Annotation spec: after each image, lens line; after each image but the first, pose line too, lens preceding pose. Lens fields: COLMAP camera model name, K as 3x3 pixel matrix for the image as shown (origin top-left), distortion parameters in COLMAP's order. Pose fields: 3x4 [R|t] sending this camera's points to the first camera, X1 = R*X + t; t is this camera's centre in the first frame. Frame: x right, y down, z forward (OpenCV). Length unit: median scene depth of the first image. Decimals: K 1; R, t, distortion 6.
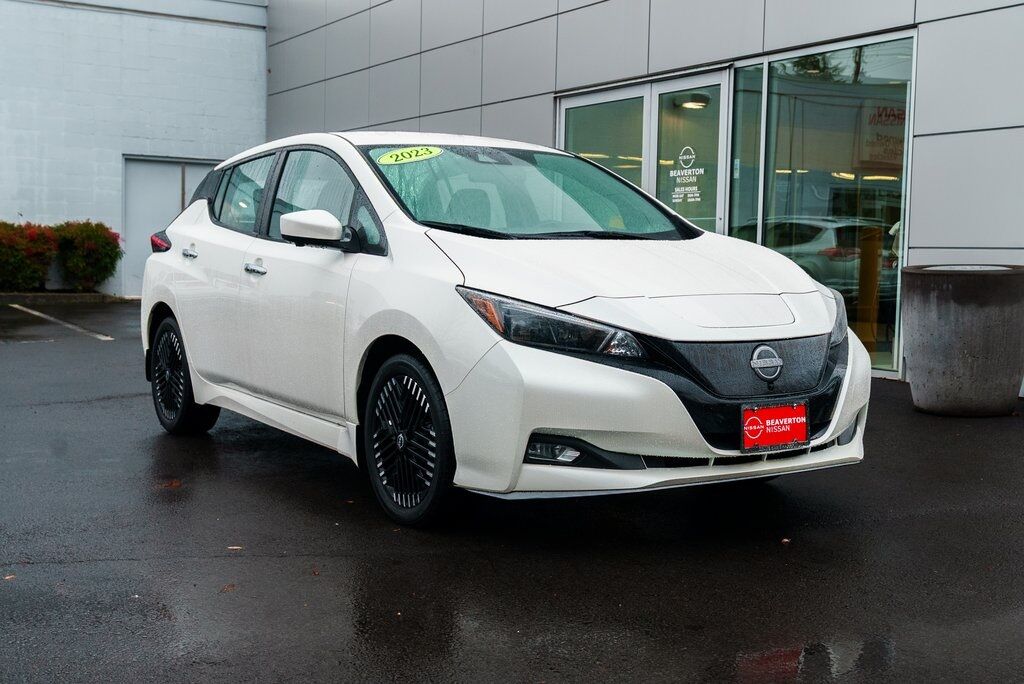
lens RADIAL K [[1209.0, 0, 512.0], [0, 1209.0, 342.0], [0, 0, 1]] dist [0.093963, -0.009202]
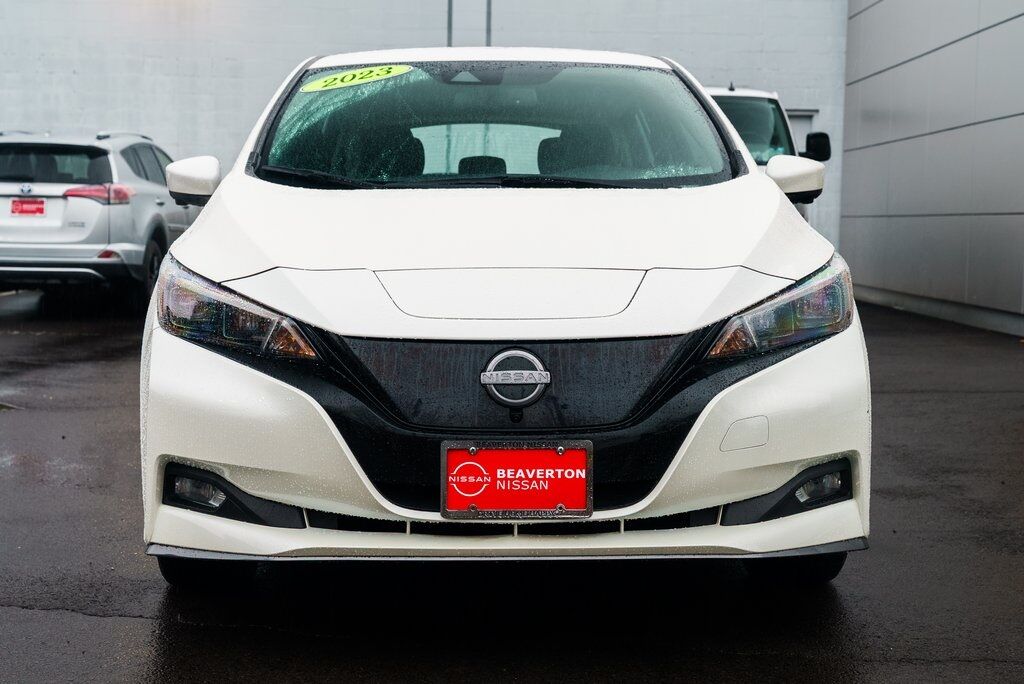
lens RADIAL K [[1589.4, 0, 511.9], [0, 1589.4, 343.3], [0, 0, 1]] dist [-0.023089, -0.074880]
pose [[0.856728, 0.031928, -0.514779, 0.630272], [-0.034724, 0.999388, 0.004195, -0.003631], [0.514598, 0.014281, 0.857312, 0.304832]]
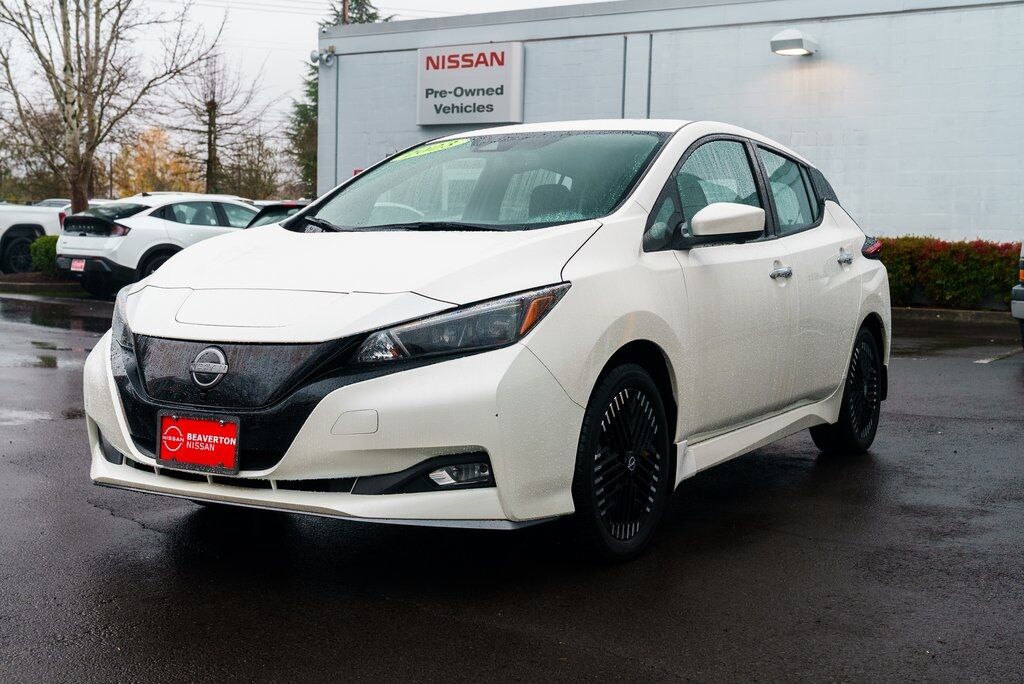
lens RADIAL K [[1221.1, 0, 513.8], [0, 1221.1, 339.8], [0, 0, 1]] dist [0.071560, -0.003707]
pose [[0.445246, 0.055342, -0.893697, 1.081944], [-0.075257, 0.996870, 0.024237, -0.039805], [0.892240, 0.056465, 0.448017, 0.810029]]
